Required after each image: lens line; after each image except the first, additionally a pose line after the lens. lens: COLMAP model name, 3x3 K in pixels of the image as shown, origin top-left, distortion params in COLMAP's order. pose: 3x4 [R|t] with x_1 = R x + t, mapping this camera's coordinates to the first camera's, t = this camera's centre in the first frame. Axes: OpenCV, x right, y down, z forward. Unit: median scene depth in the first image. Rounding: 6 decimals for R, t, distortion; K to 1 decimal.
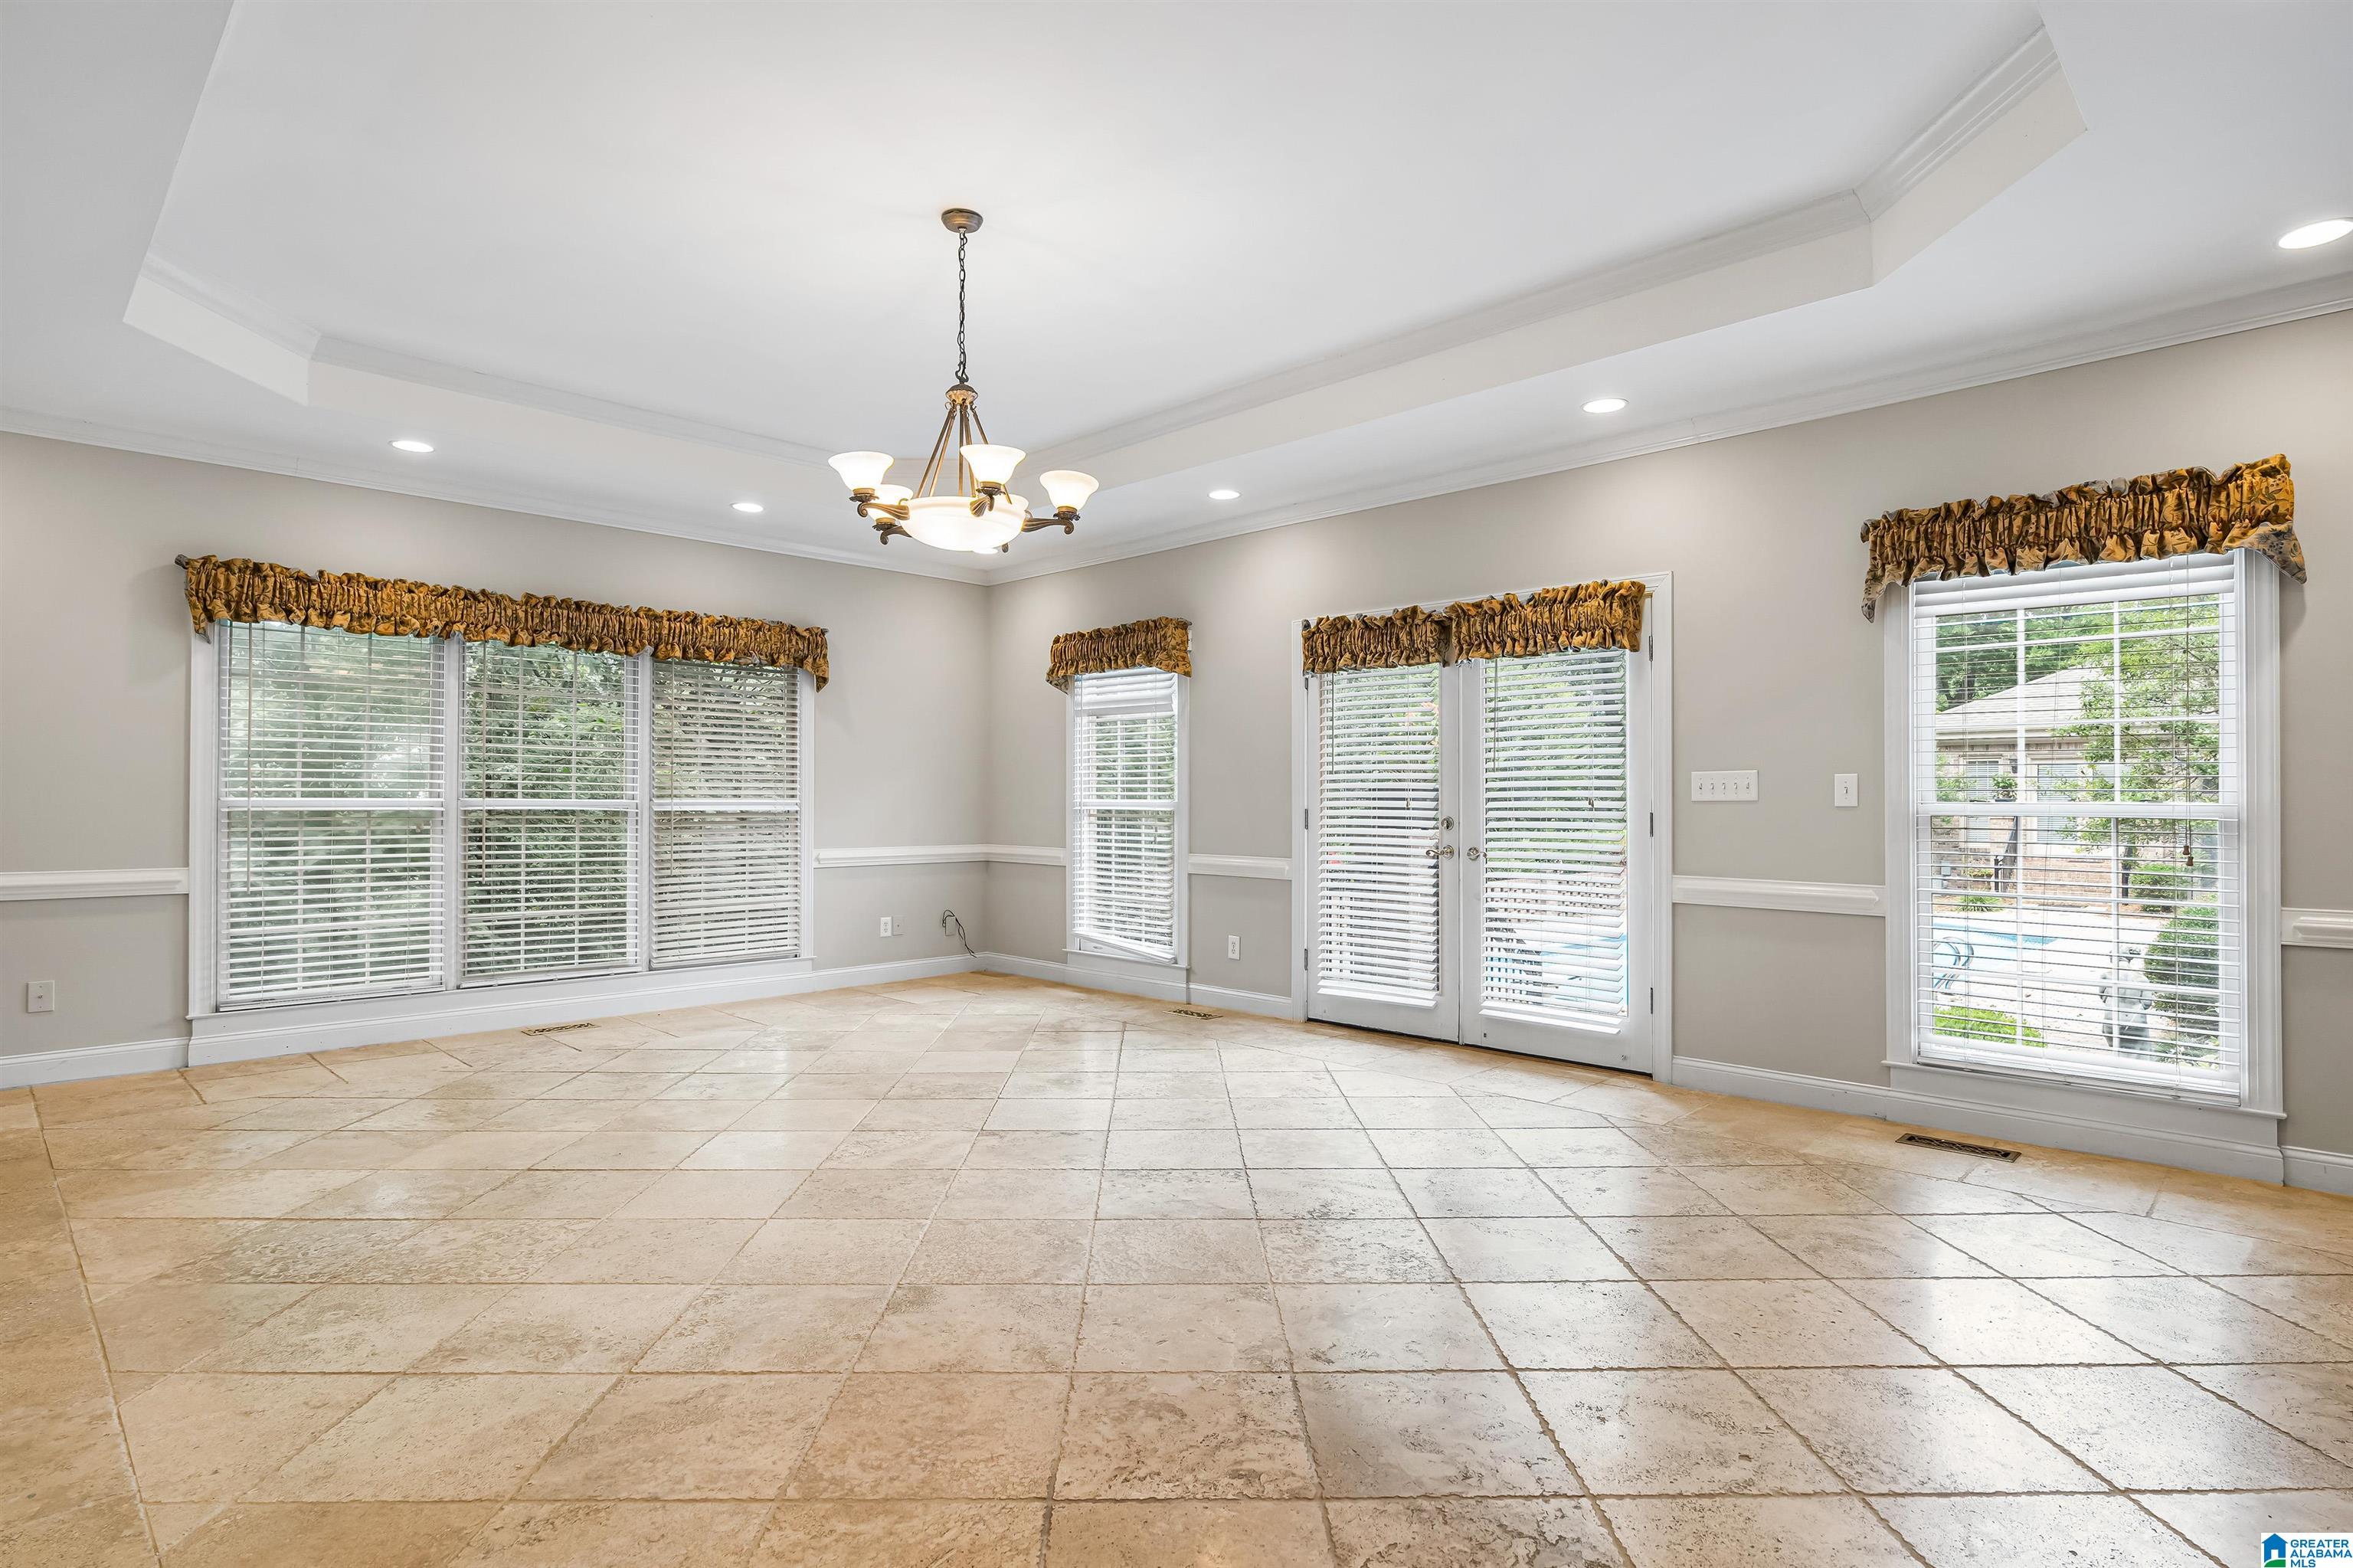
lens RADIAL K [[1225.5, 0, 1171.5], [0, 1225.5, 798.0], [0, 0, 1]] dist [-0.011959, 0.001378]
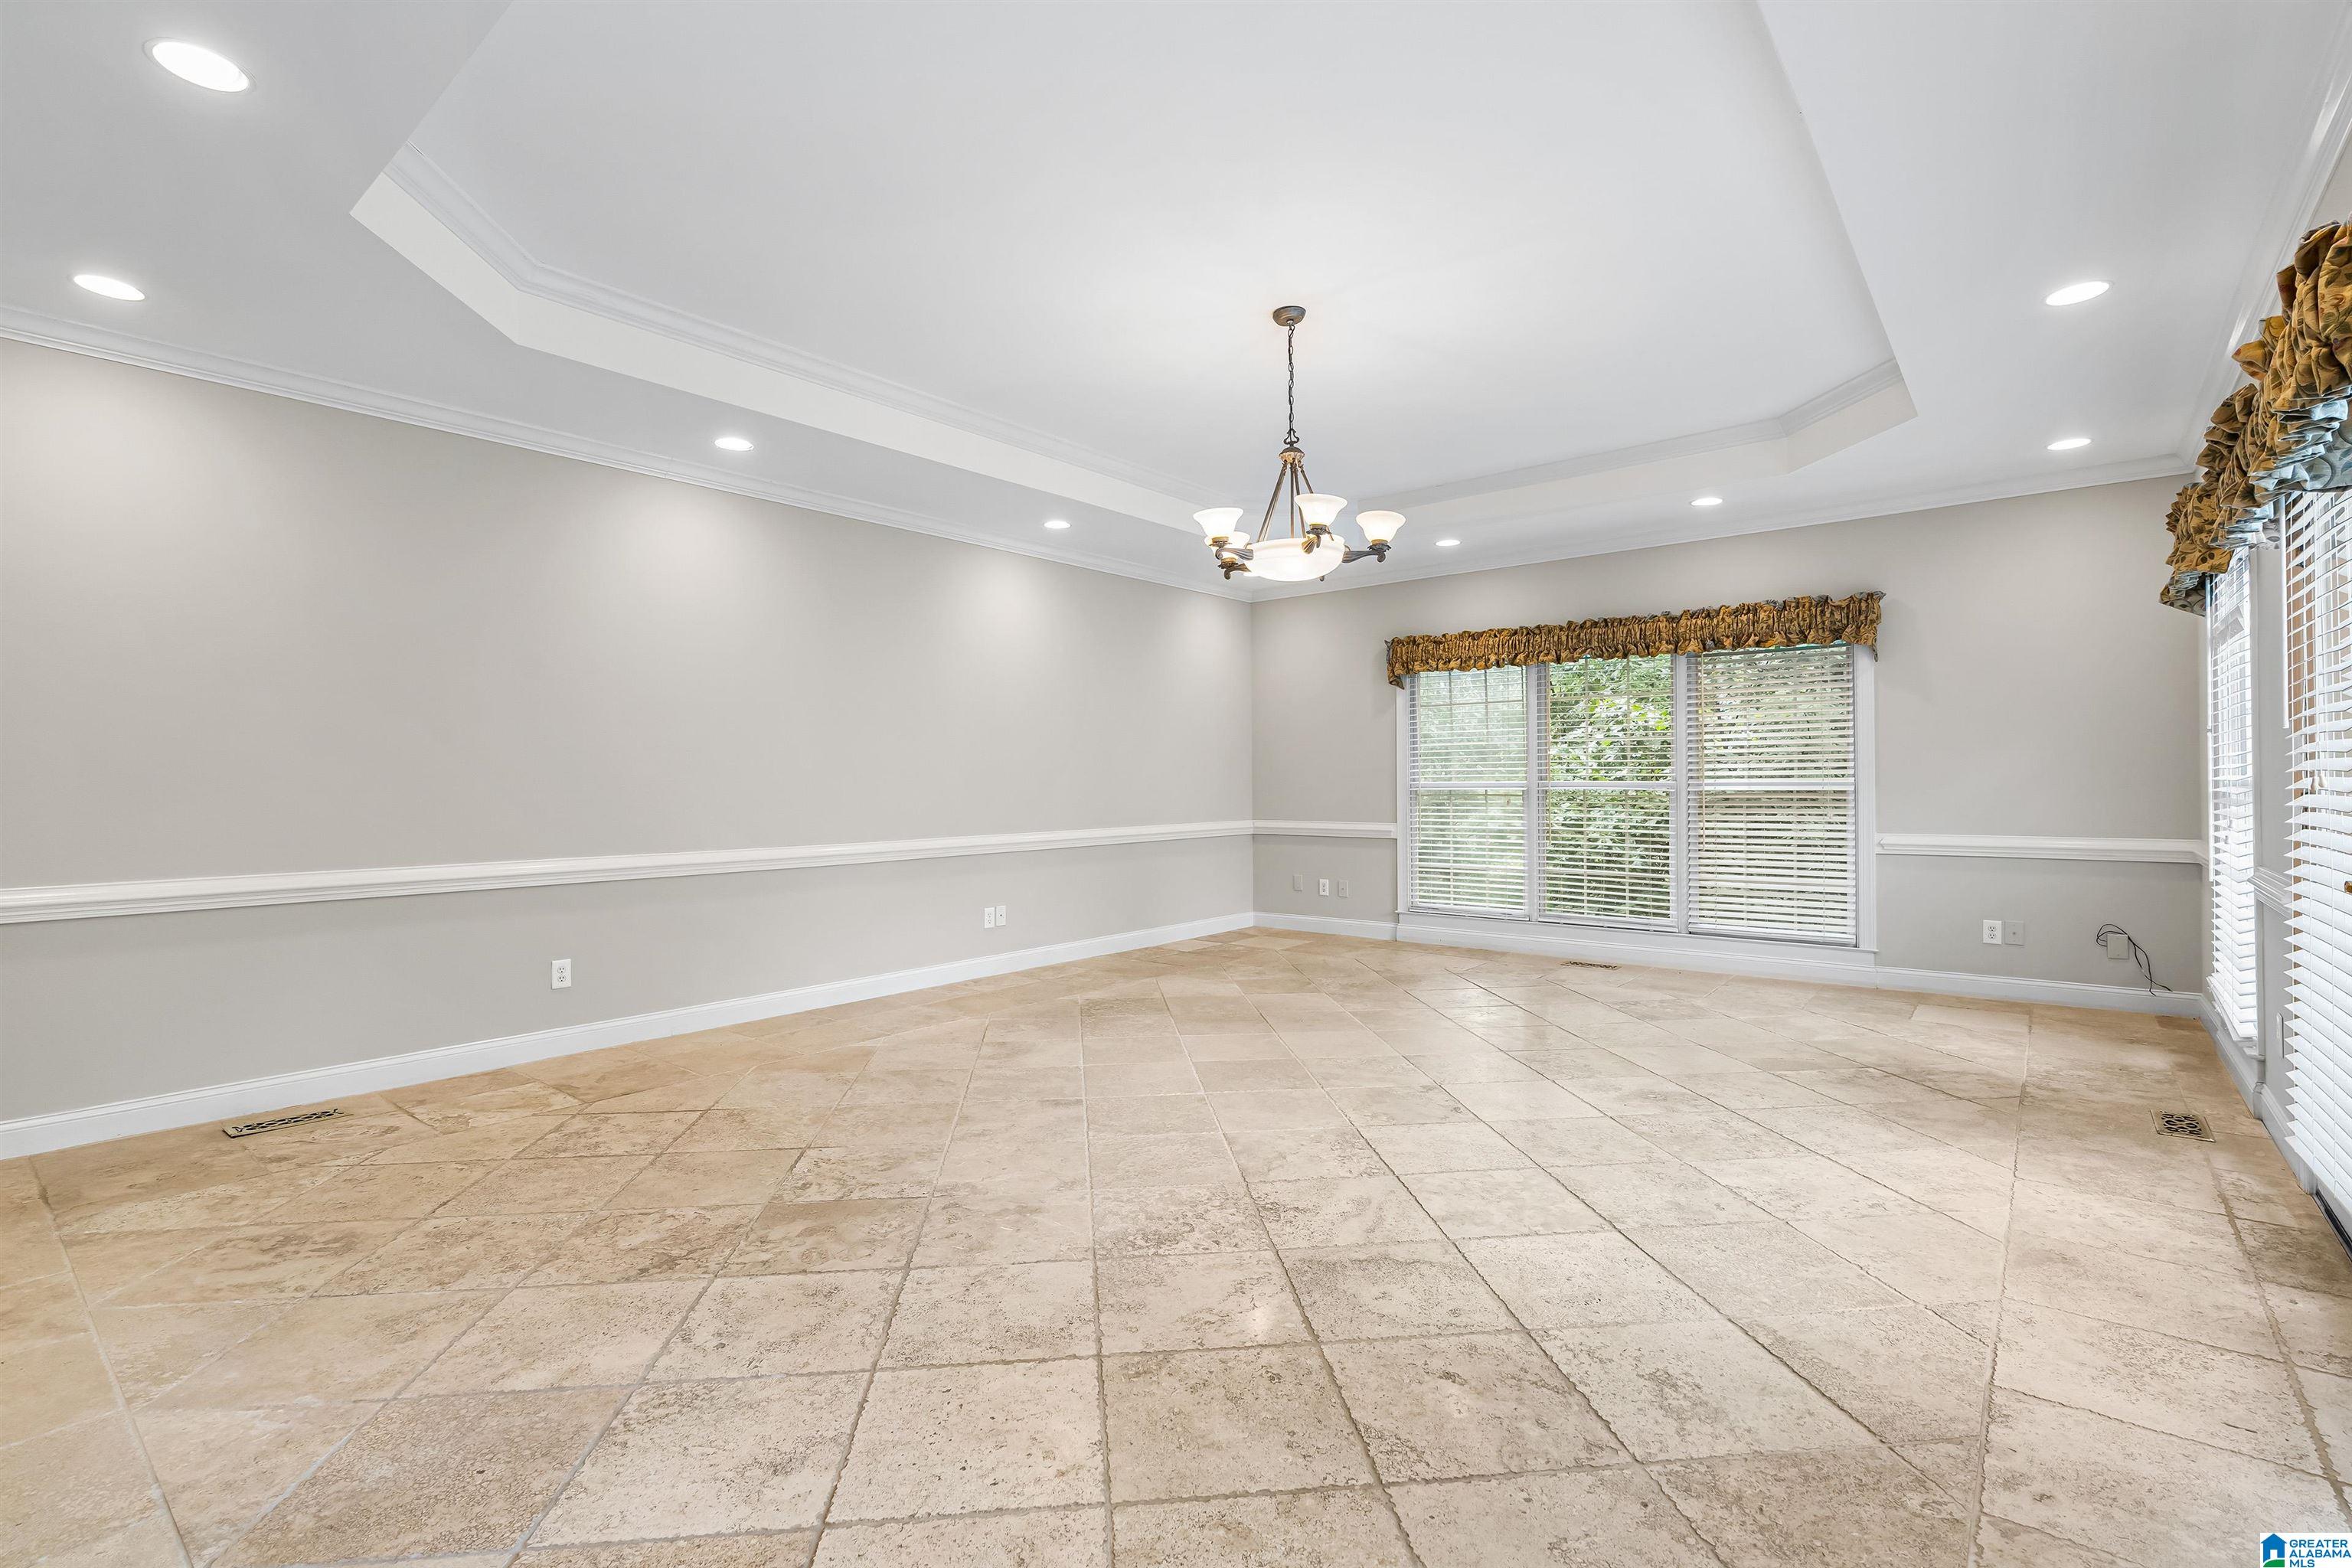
lens RADIAL K [[1067.1, 0, 1169.8], [0, 1067.1, 777.4], [0, 0, 1]] dist [-0.005337, -0.000607]
pose [[0.074605, -0.007542, -0.997185, 0.617087], [0.010639, 0.999921, -0.006766, 0.000098], [0.997156, -0.010104, 0.074679, 0.546468]]
